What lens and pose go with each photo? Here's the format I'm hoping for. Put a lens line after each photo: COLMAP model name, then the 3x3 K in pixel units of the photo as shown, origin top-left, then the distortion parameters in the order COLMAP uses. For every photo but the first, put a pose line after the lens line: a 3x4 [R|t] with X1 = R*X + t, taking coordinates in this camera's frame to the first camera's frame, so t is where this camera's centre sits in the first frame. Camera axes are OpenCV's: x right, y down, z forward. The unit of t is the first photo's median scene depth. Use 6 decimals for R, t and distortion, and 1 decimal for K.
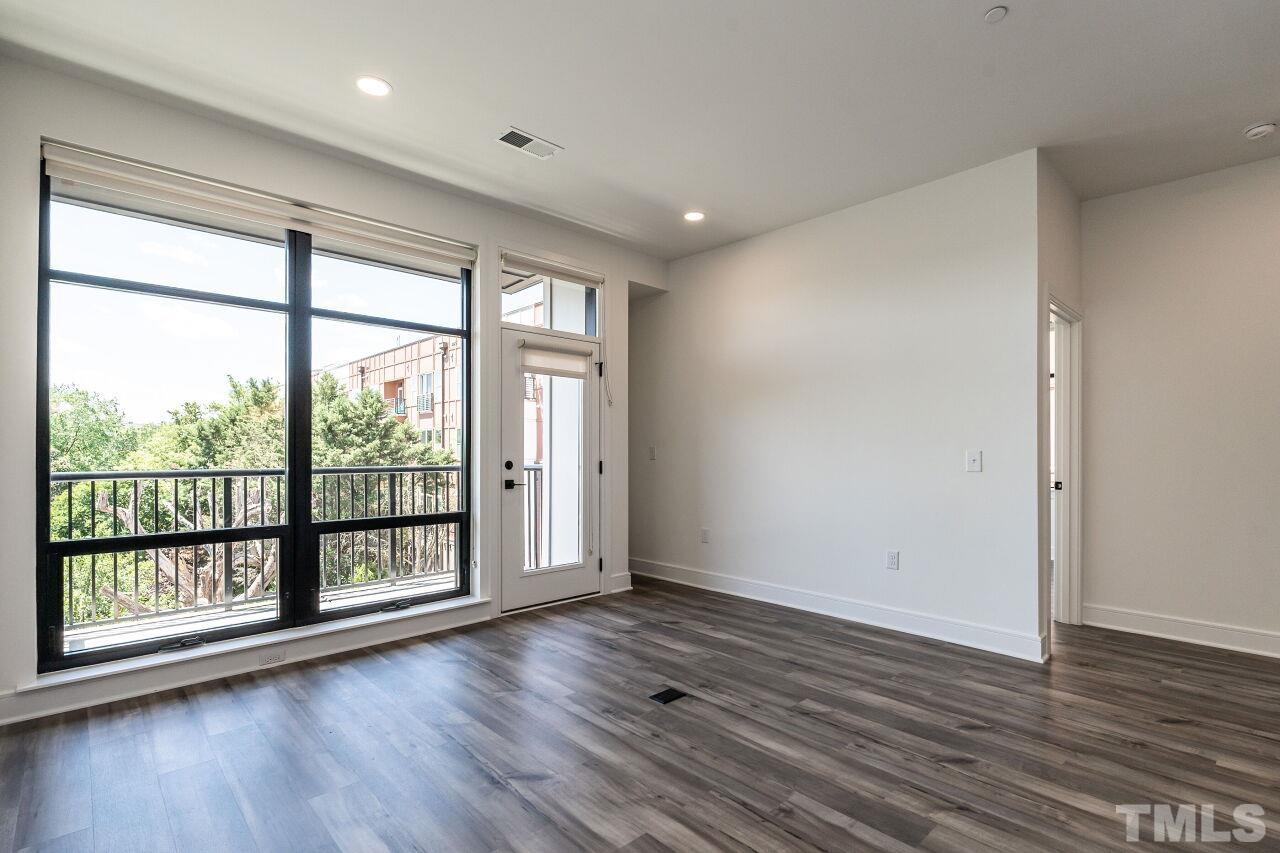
lens RADIAL K [[604.4, 0, 641.2], [0, 604.4, 446.6], [0, 0, 1]] dist [-0.000420, 0.000150]
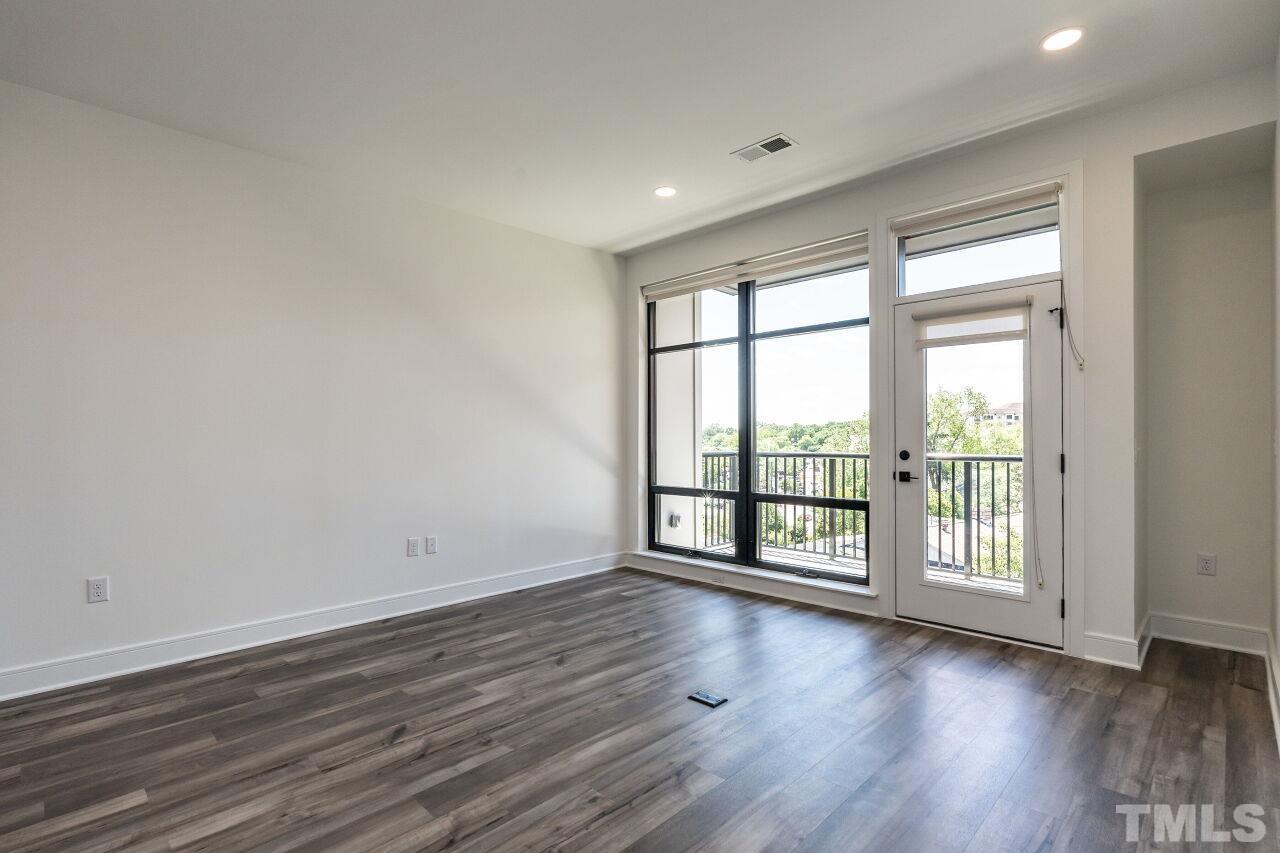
lens RADIAL K [[602.8, 0, 640.0], [0, 602.8, 426.5], [0, 0, 1]] dist [-0.000447, 0.000248]
pose [[0.045530, -0.019098, -0.998780, 0.779478], [0.011096, 0.999765, -0.018611, 0.000744], [0.998901, -0.010235, 0.045731, 0.669833]]
